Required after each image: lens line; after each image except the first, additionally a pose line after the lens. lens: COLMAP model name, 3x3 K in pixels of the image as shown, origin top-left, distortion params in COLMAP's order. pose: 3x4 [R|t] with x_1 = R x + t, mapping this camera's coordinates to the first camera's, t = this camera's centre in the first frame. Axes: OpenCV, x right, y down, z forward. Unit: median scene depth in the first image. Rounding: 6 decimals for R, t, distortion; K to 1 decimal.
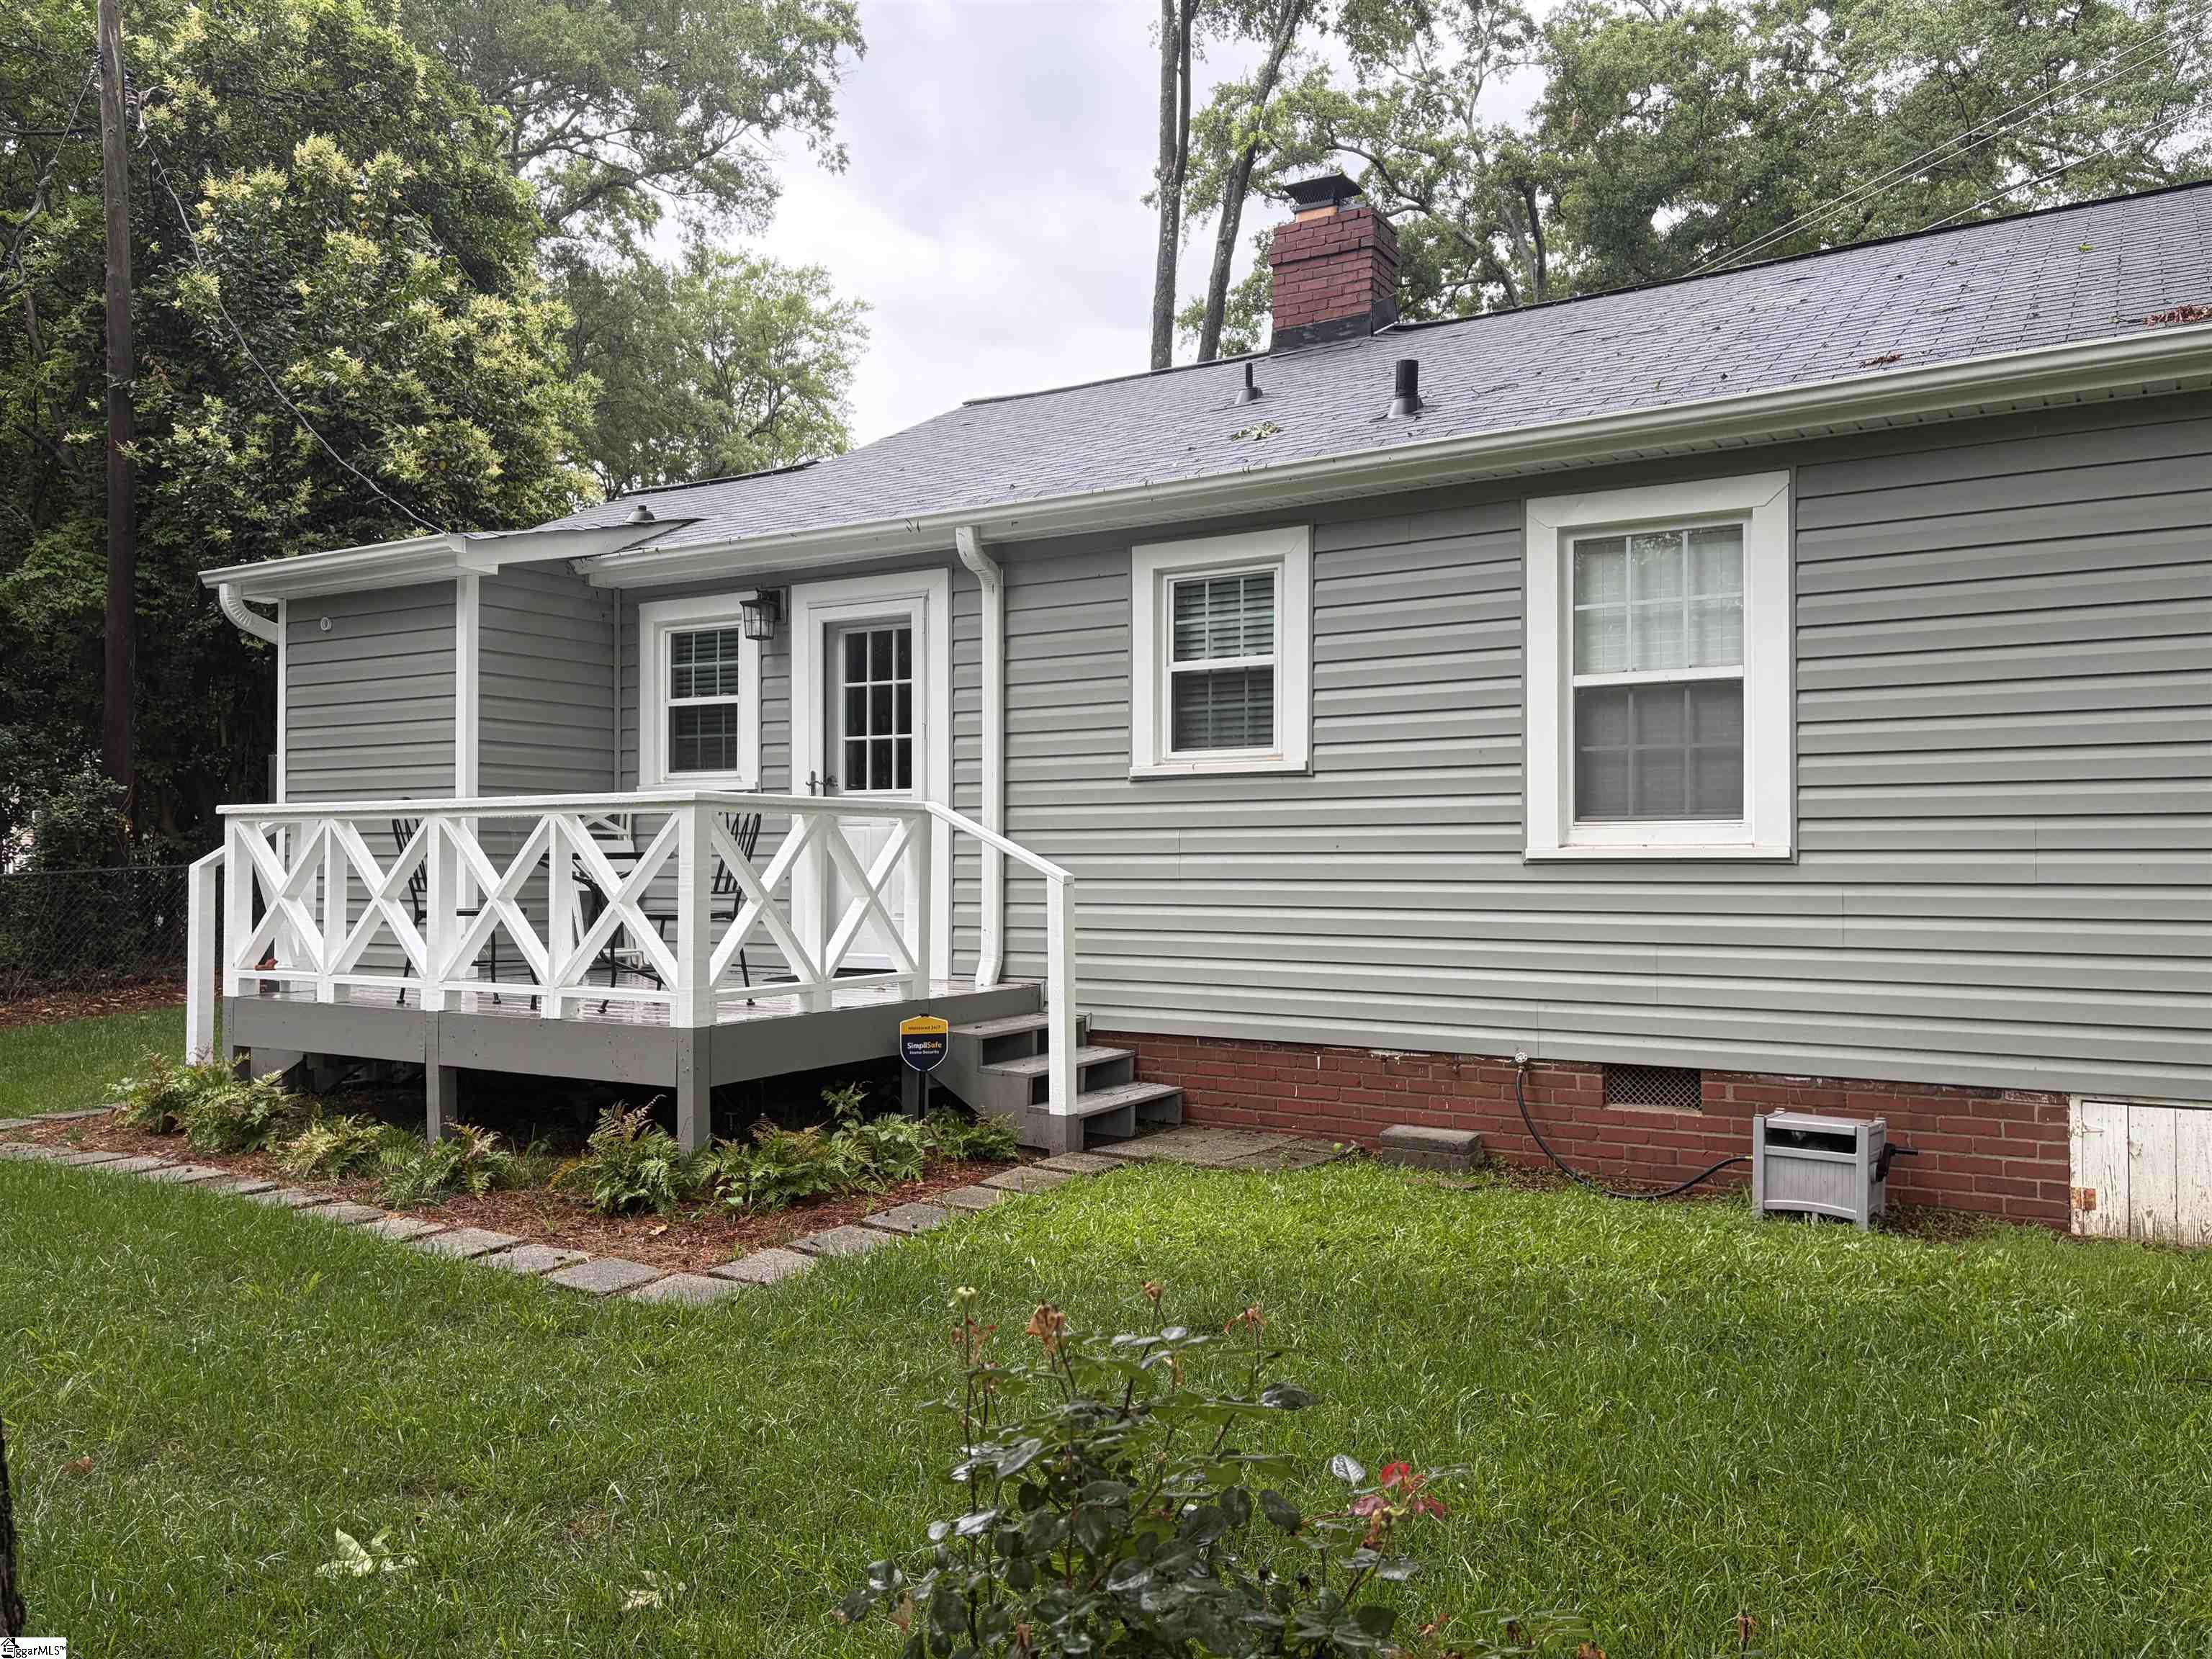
lens RADIAL K [[1658.7, 0, 1095.2], [0, 1658.7, 830.4], [0, 0, 1]] dist [0.068089, -0.077471]
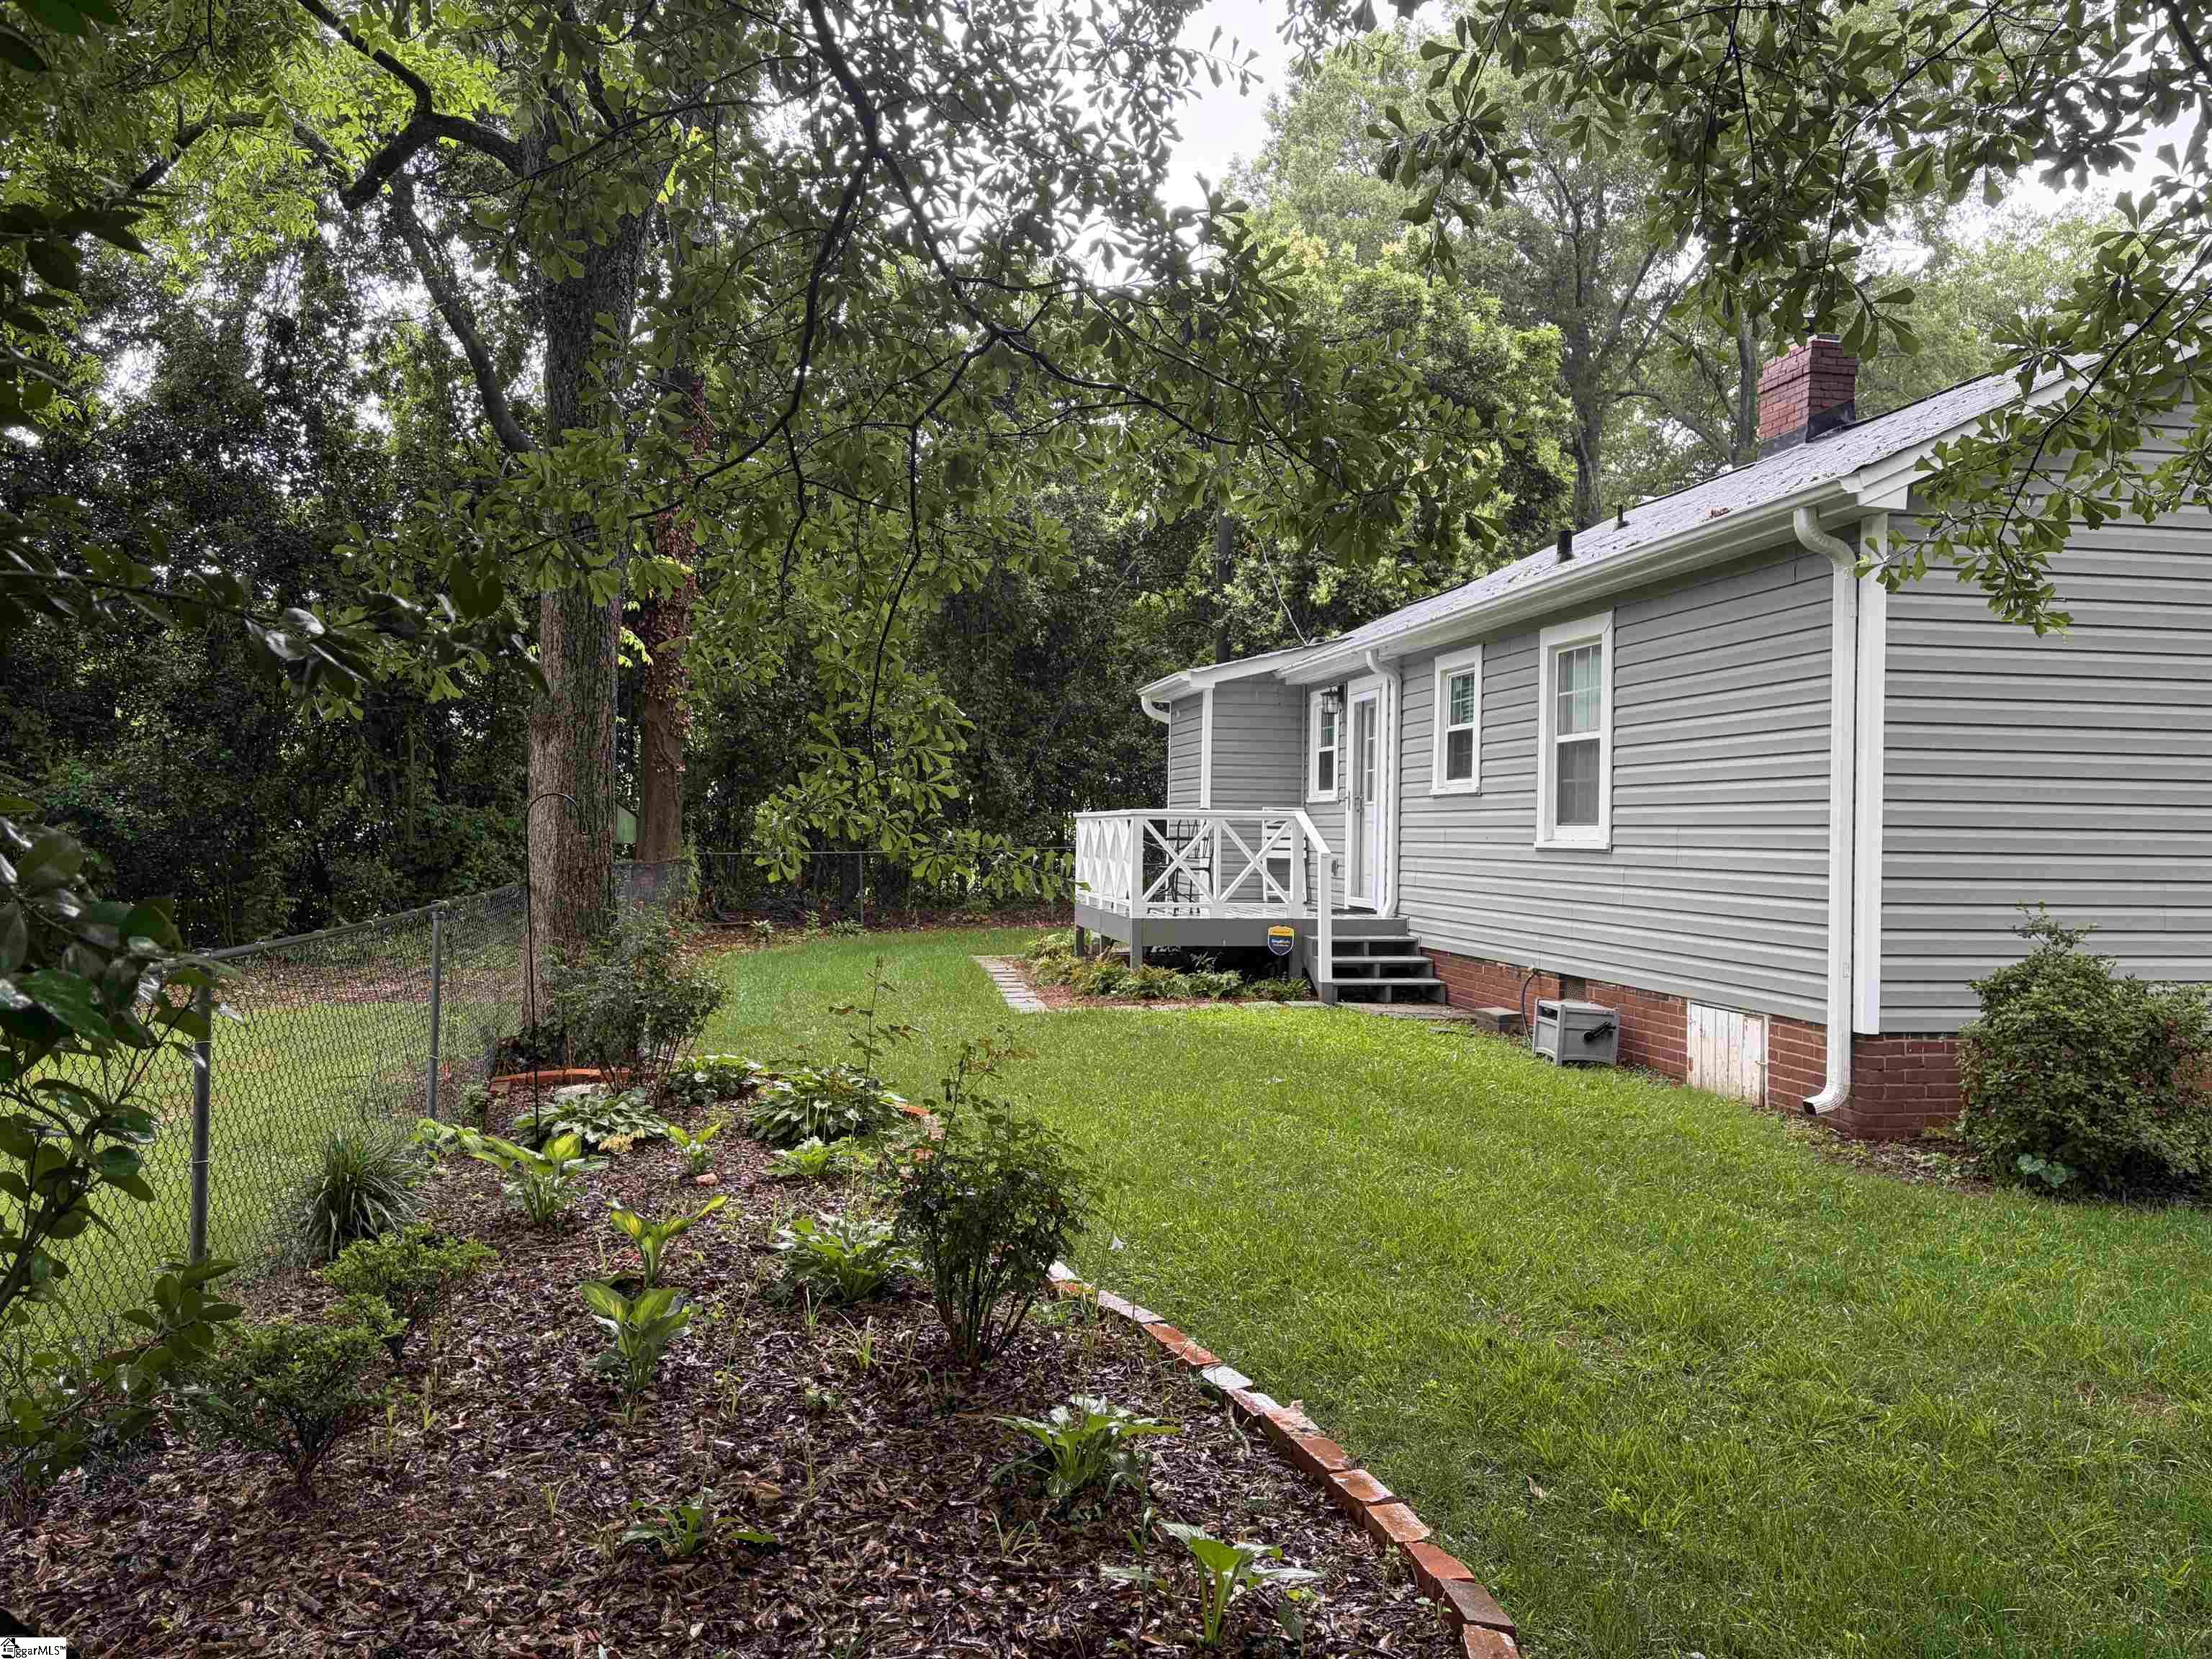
lens RADIAL K [[1658.7, 0, 1090.0], [0, 1658.7, 822.5], [0, 0, 1]] dist [0.068089, -0.077471]
pose [[0.664850, 0.008079, -0.746934, 1.085123], [-0.005785, 0.999967, 0.005666, -0.013619], [0.746955, 0.000554, 0.664875, -0.382514]]
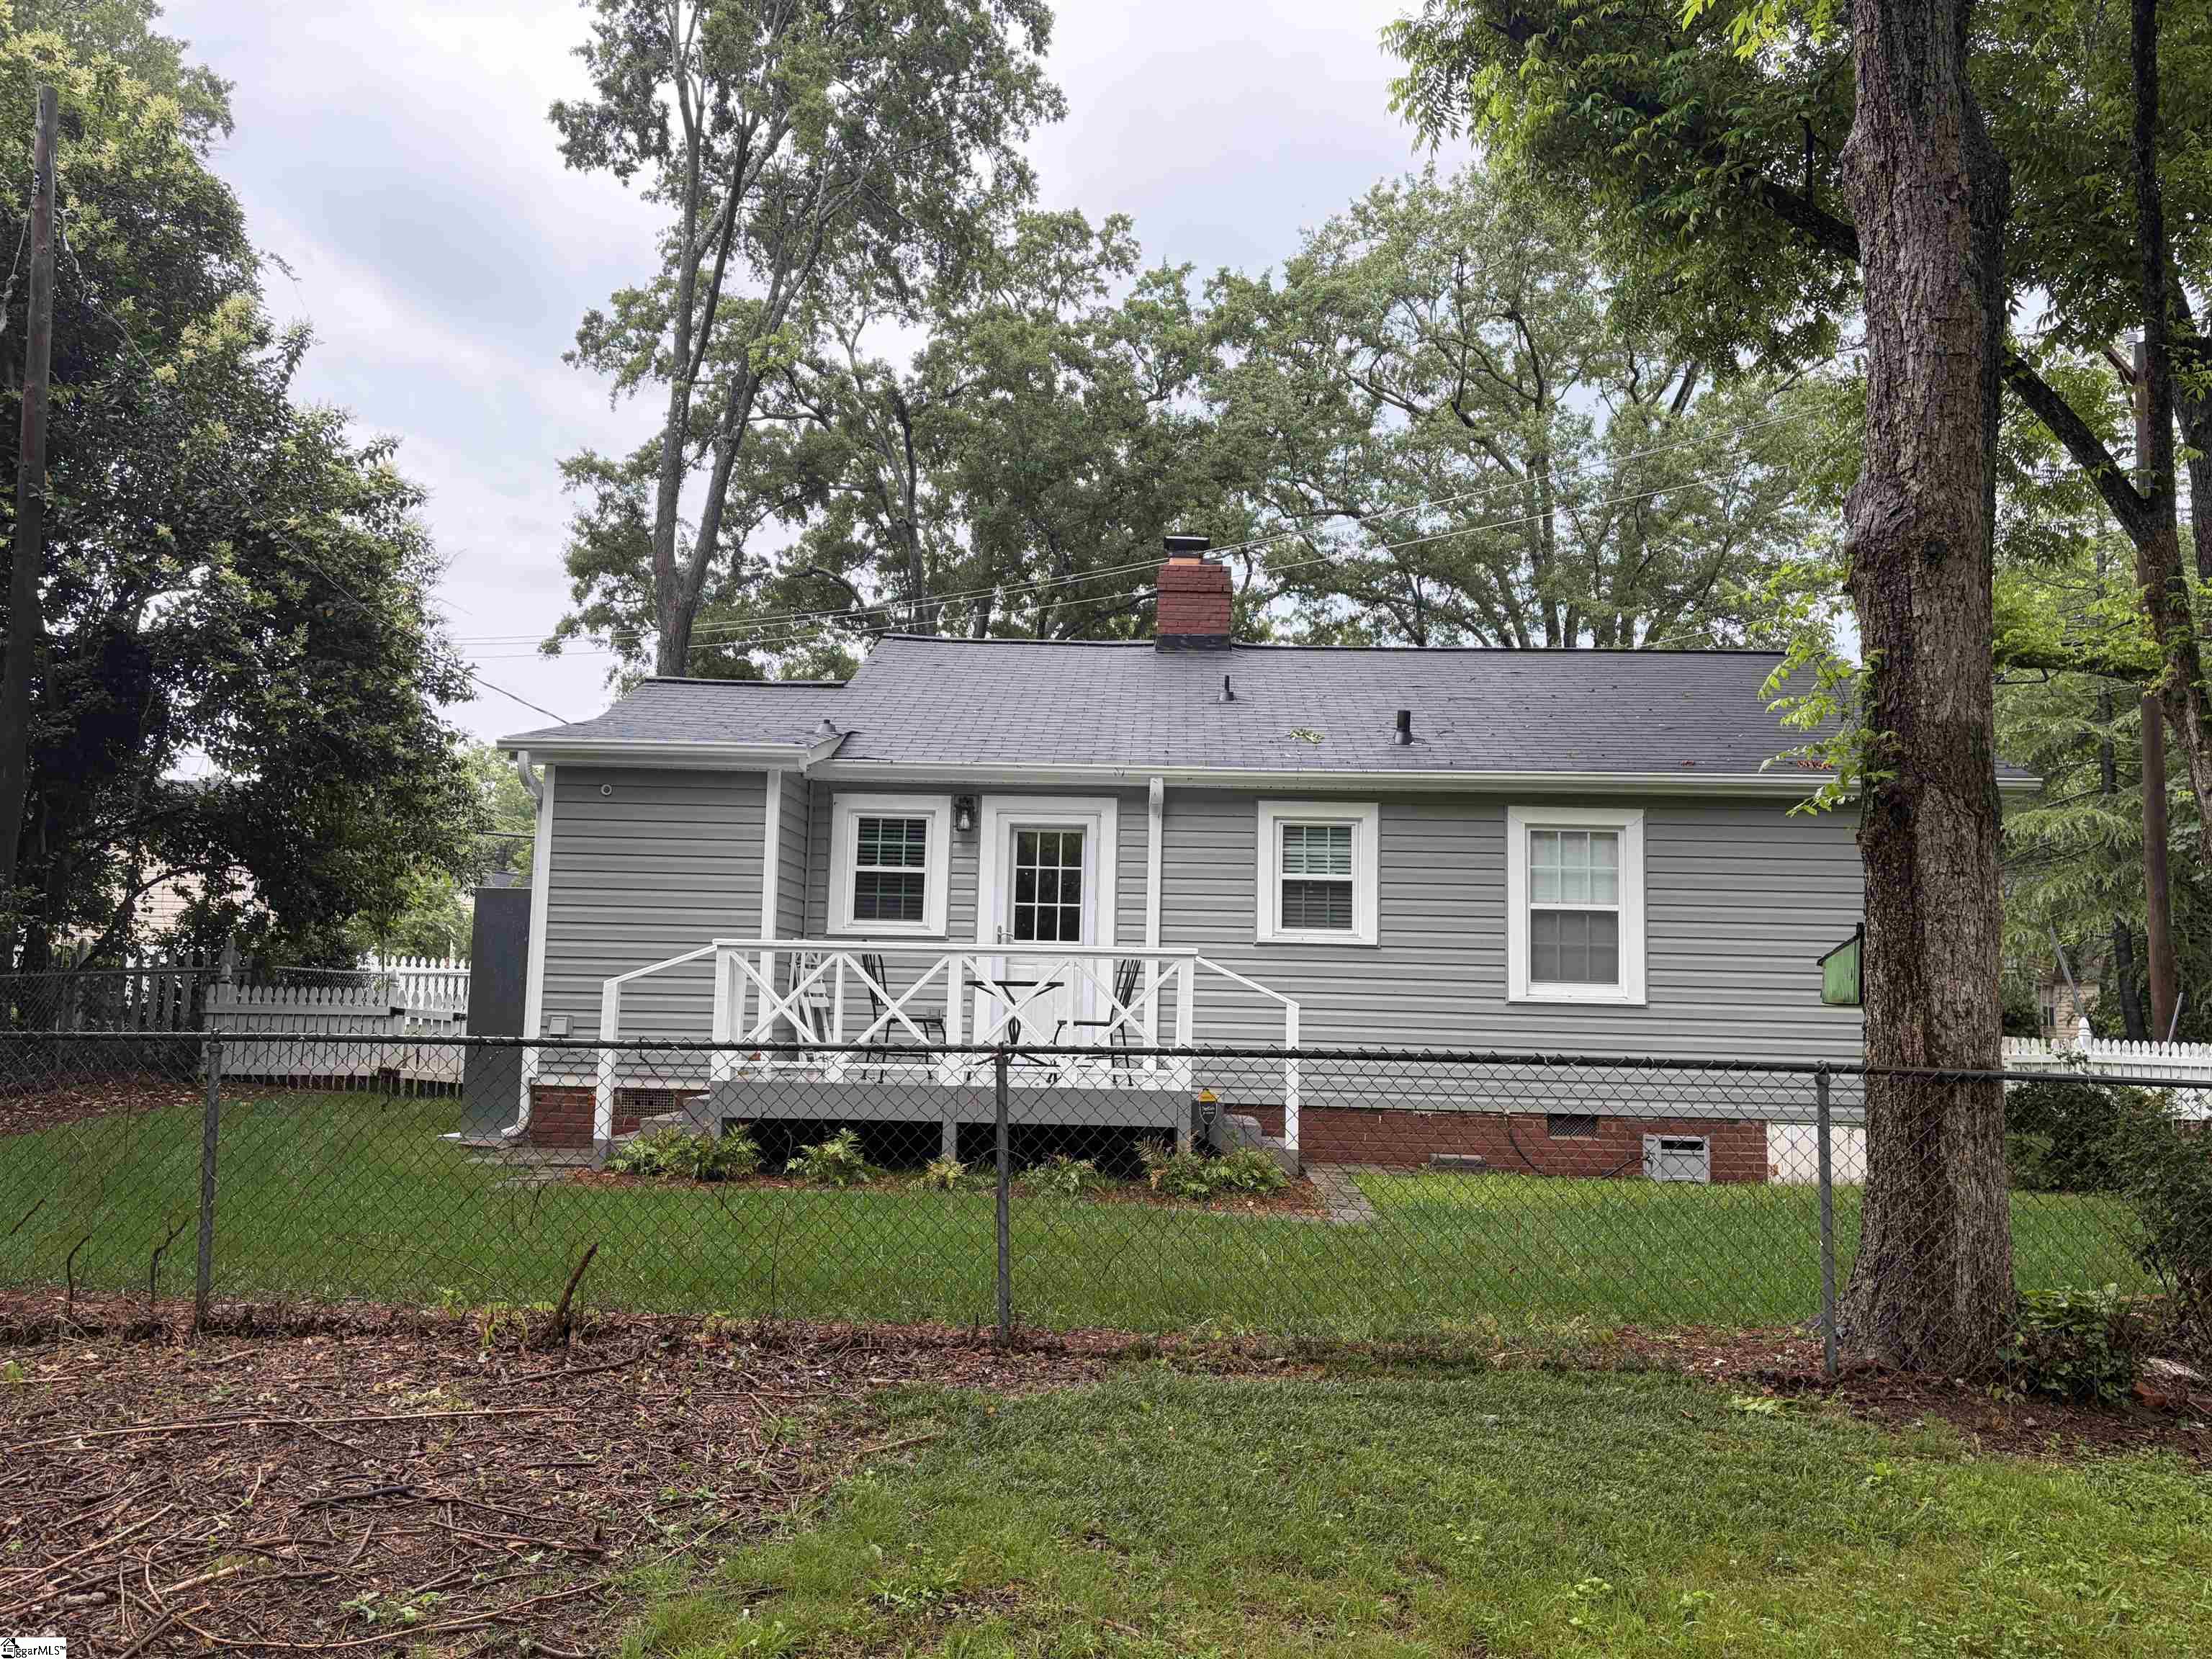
lens RADIAL K [[1658.7, 0, 1098.6], [0, 1658.7, 822.4], [0, 0, 1]] dist [0.068089, -0.077471]
pose [[0.868262, 0.075563, 0.490318, -0.947870], [-0.034278, 0.995108, -0.092658, 0.006318], [-0.494921, 0.063644, 0.866604, -0.340448]]
